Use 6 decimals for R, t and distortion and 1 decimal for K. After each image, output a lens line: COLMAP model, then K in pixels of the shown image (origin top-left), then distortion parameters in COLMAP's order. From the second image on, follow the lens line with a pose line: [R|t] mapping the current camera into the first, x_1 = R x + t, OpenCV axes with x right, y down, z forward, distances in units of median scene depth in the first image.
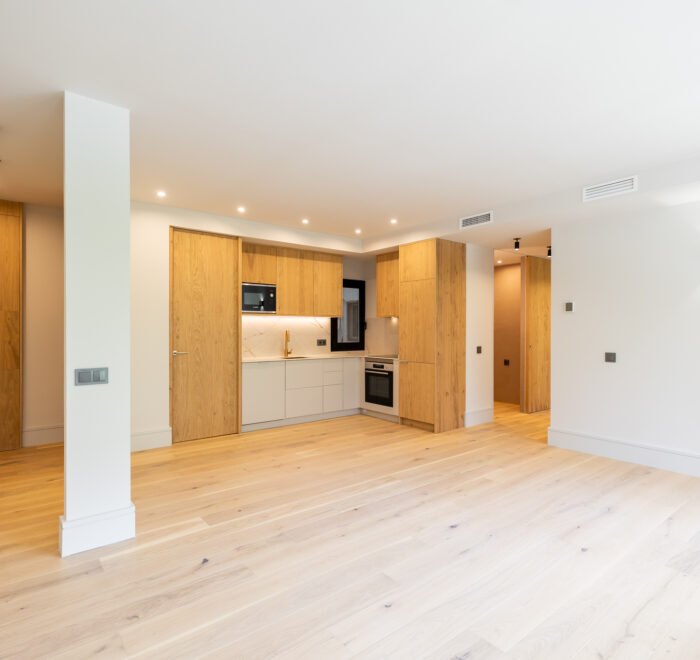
lens RADIAL K [[425.5, 0, 351.8], [0, 425.5, 330.3], [0, 0, 1]] dist [0.005383, -0.002805]
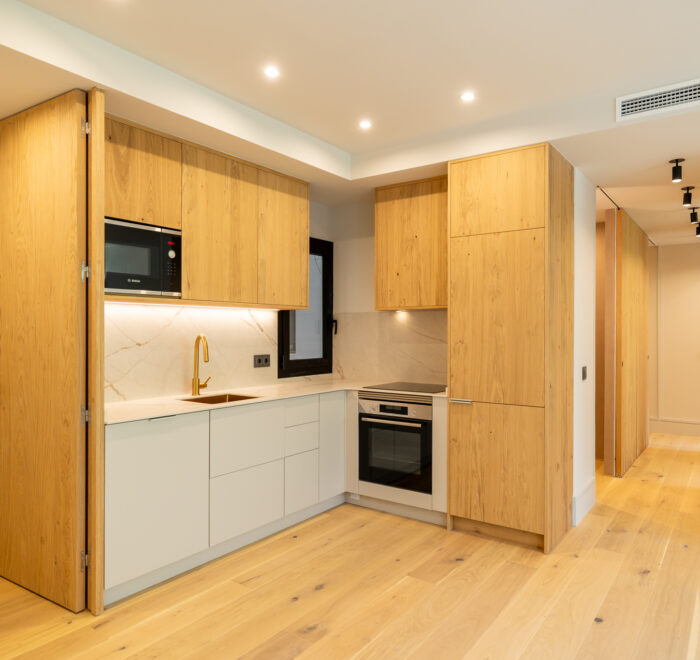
lens RADIAL K [[538.5, 0, 350.0], [0, 538.5, 331.3], [0, 0, 1]] dist [0.011794, 0.001011]
pose [[0.962318, -0.000372, 0.271926, -0.162580], [0.000692, 0.999999, -0.001081, -0.005239], [-0.271926, 0.001228, 0.962317, 0.434673]]
